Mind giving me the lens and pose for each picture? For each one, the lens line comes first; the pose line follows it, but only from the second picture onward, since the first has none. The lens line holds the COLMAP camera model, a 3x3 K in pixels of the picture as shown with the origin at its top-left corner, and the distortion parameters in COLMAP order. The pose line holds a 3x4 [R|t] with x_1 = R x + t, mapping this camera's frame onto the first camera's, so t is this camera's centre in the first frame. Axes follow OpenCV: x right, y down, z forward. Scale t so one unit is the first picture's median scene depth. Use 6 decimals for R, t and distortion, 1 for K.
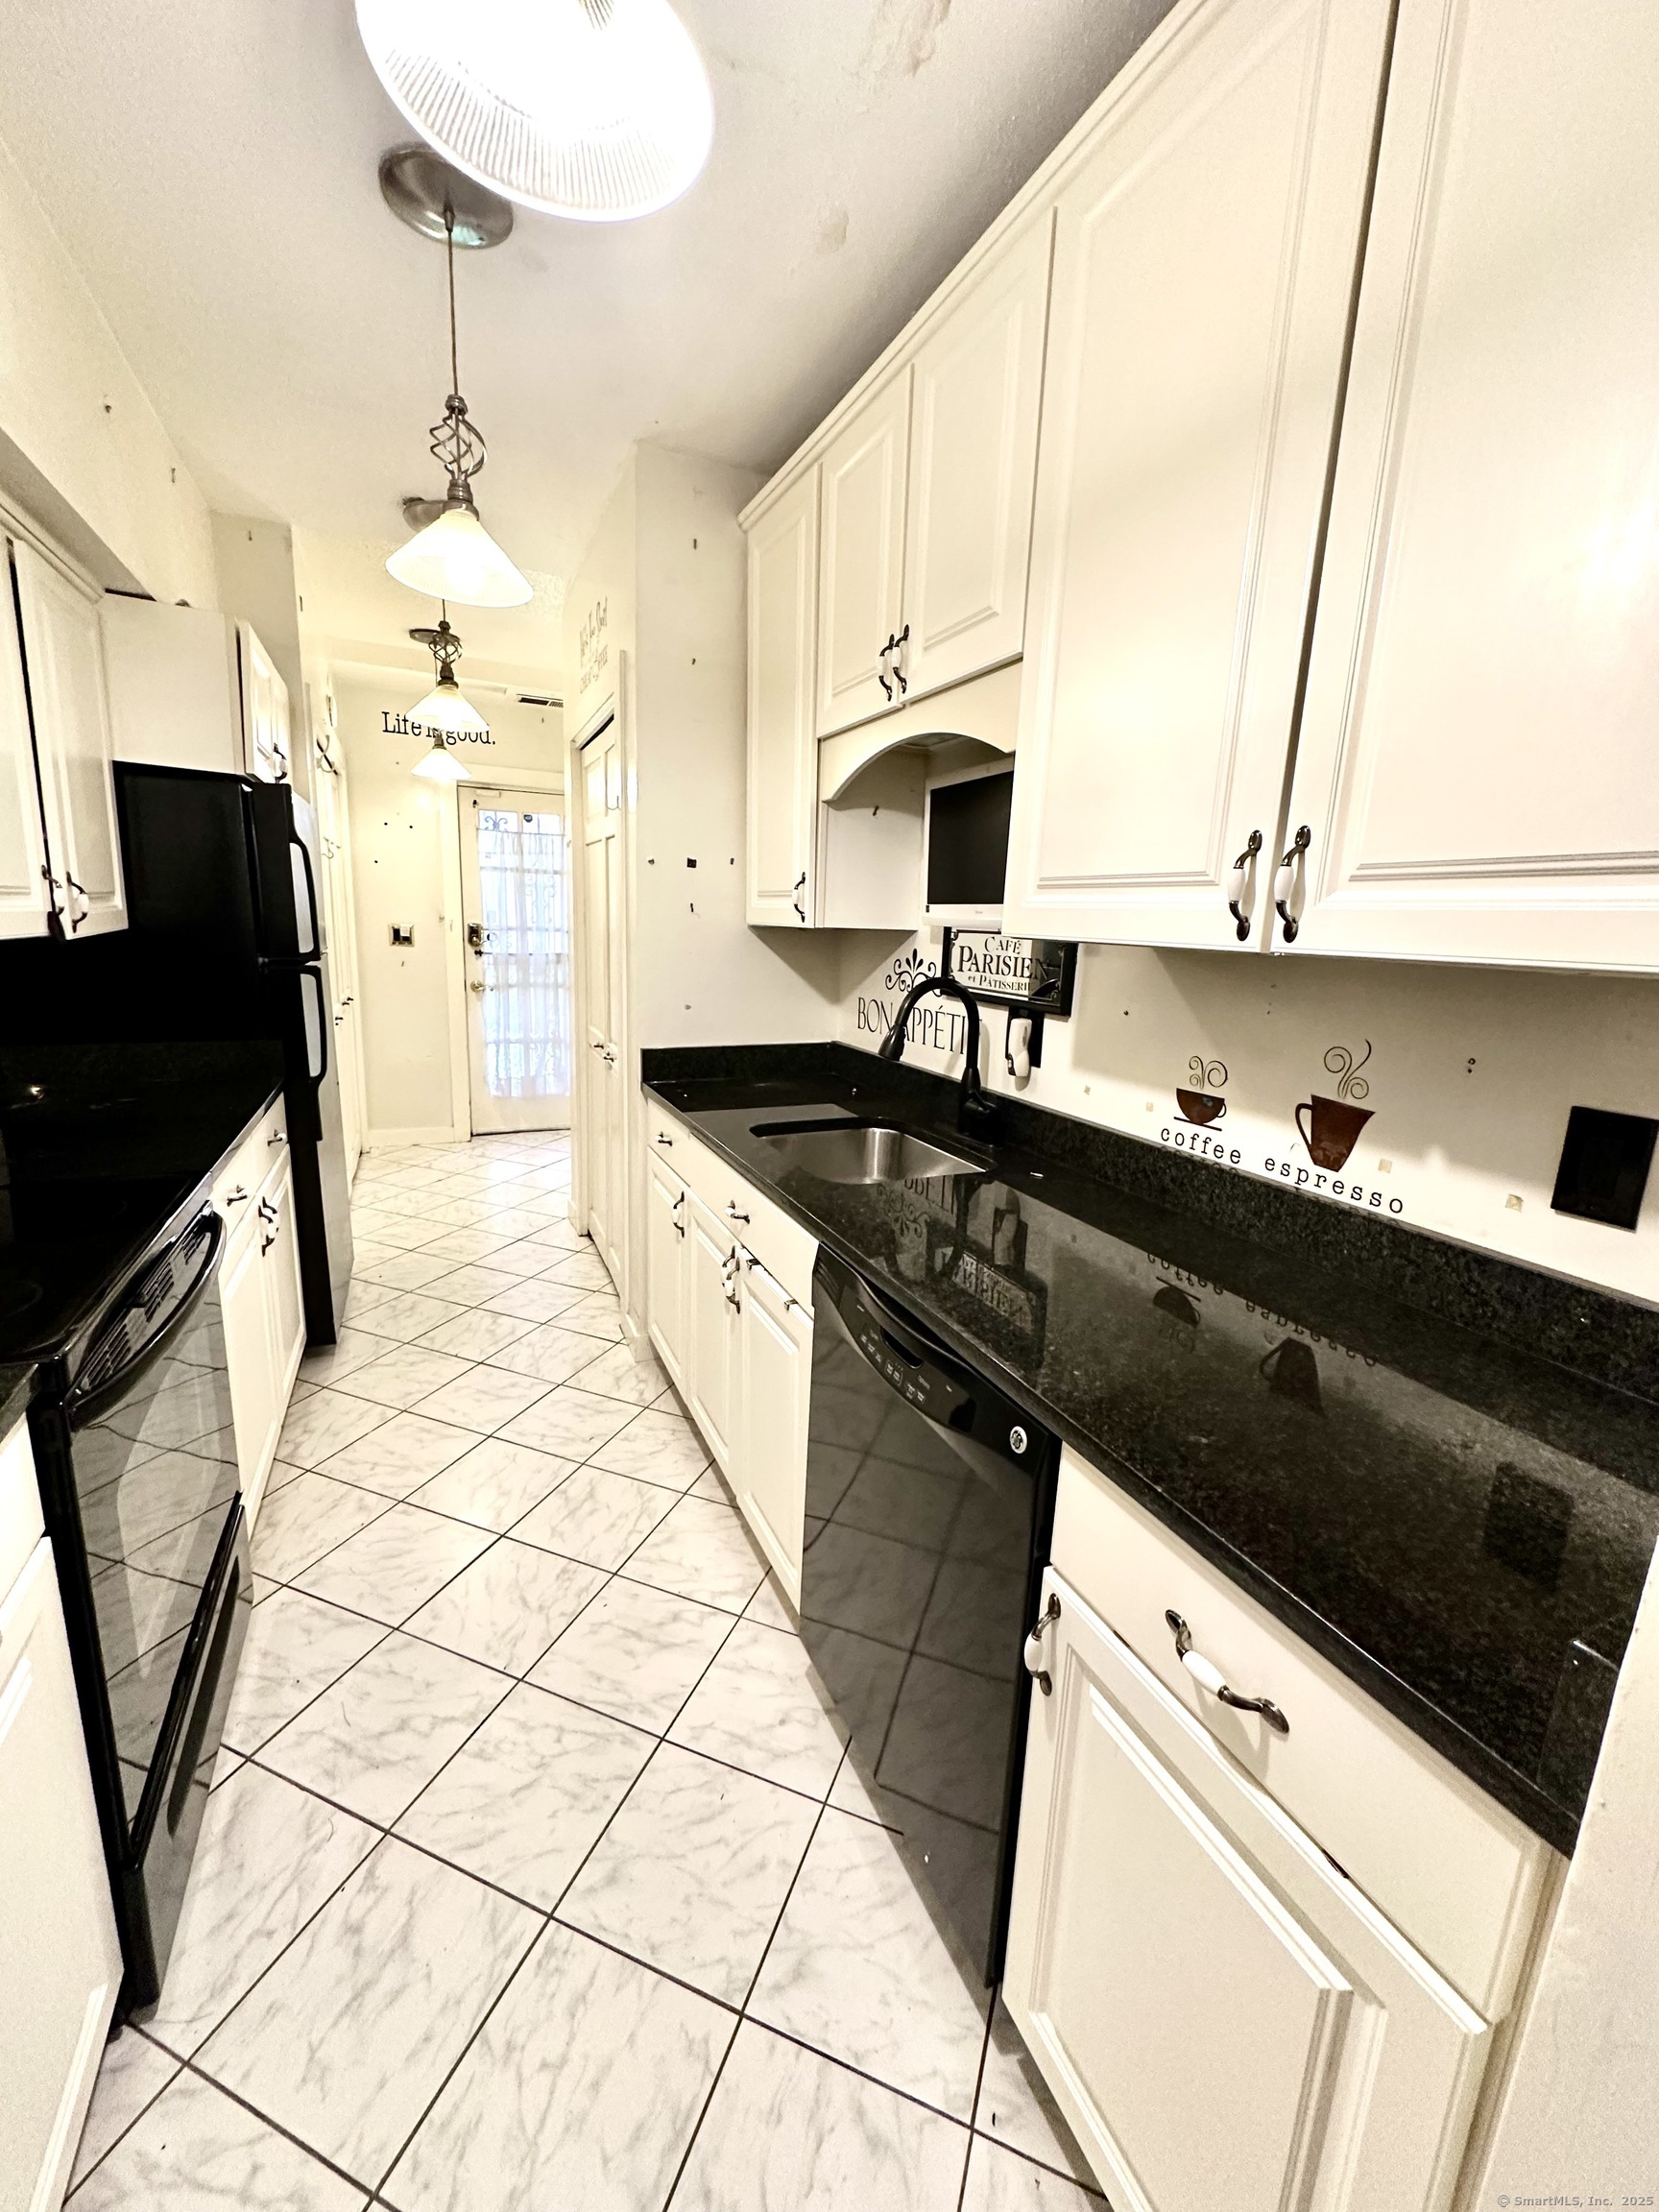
lens RADIAL K [[878.9, 0, 827.8], [0, 878.9, 1106.3], [0, 0, 1]] dist [-0.003149, 0.000430]
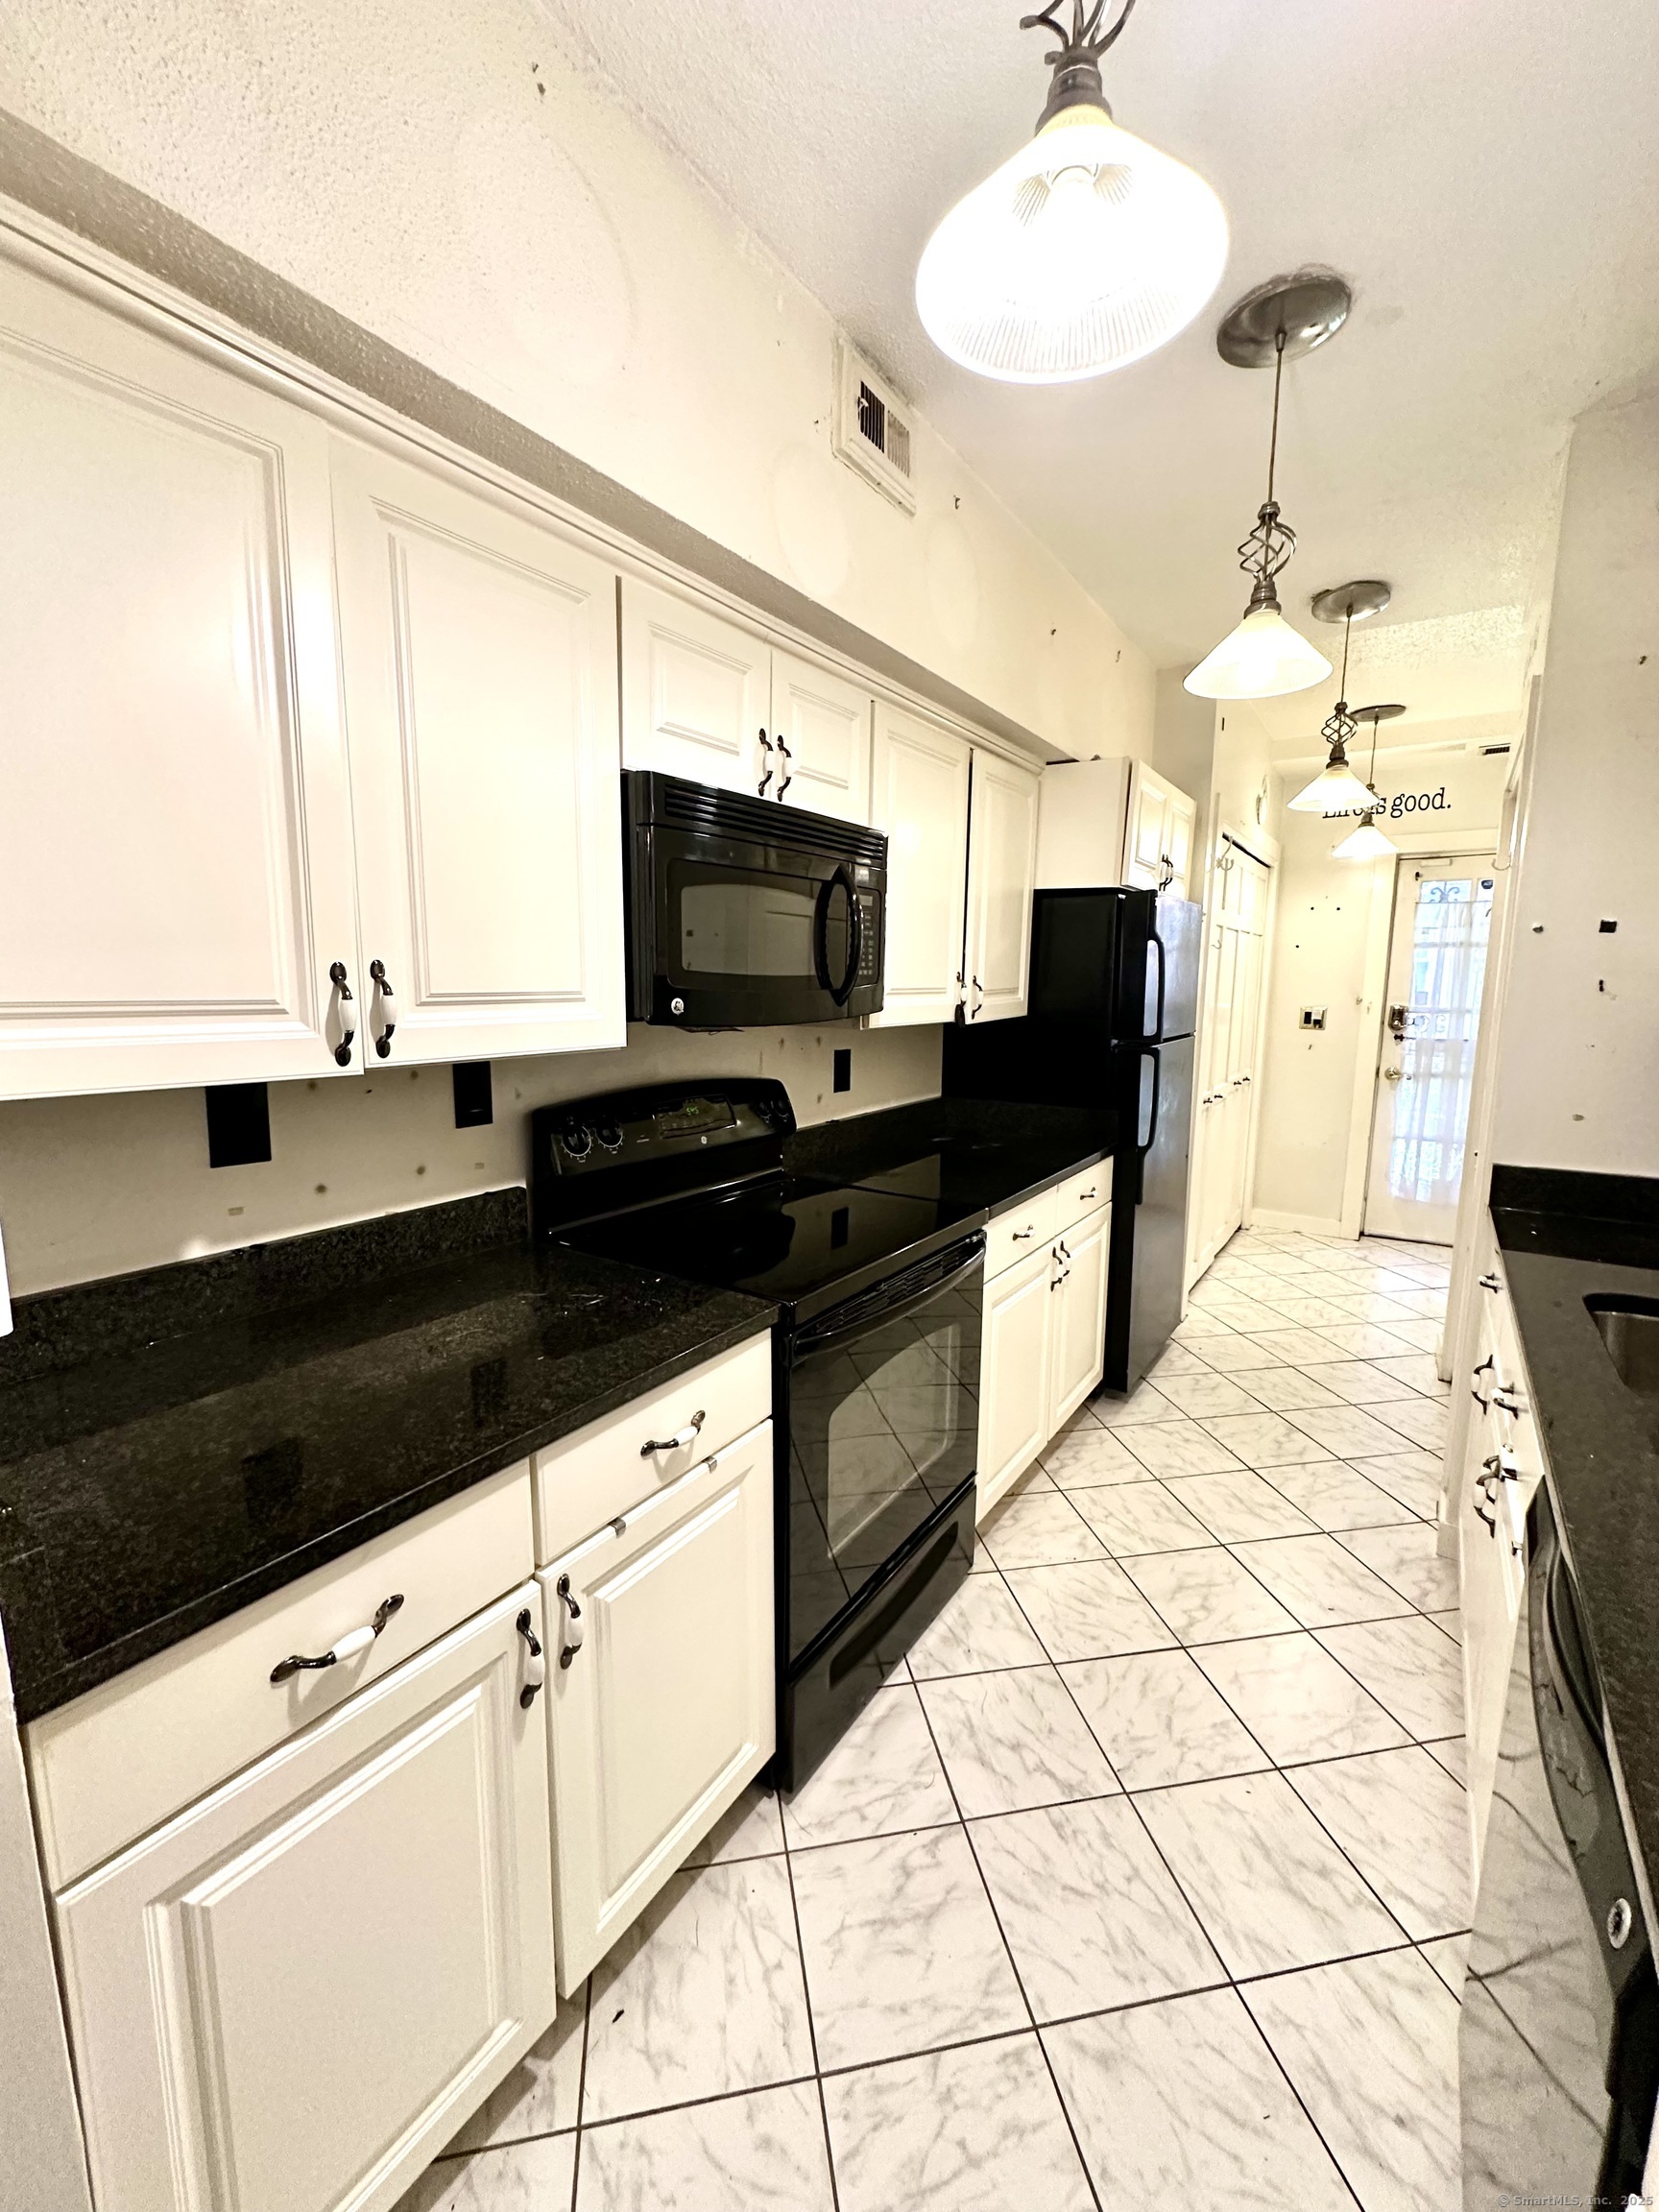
lens RADIAL K [[878.0, 0, 829.5], [0, 878.0, 1106.0], [0, 0, 1]] dist [-0.004046, 0.000556]
pose [[0.520833, 0.086052, -0.849310, 0.180413], [-0.161763, 0.986829, 0.000785, -0.026499], [0.838192, 0.136978, 0.527893, 0.097462]]
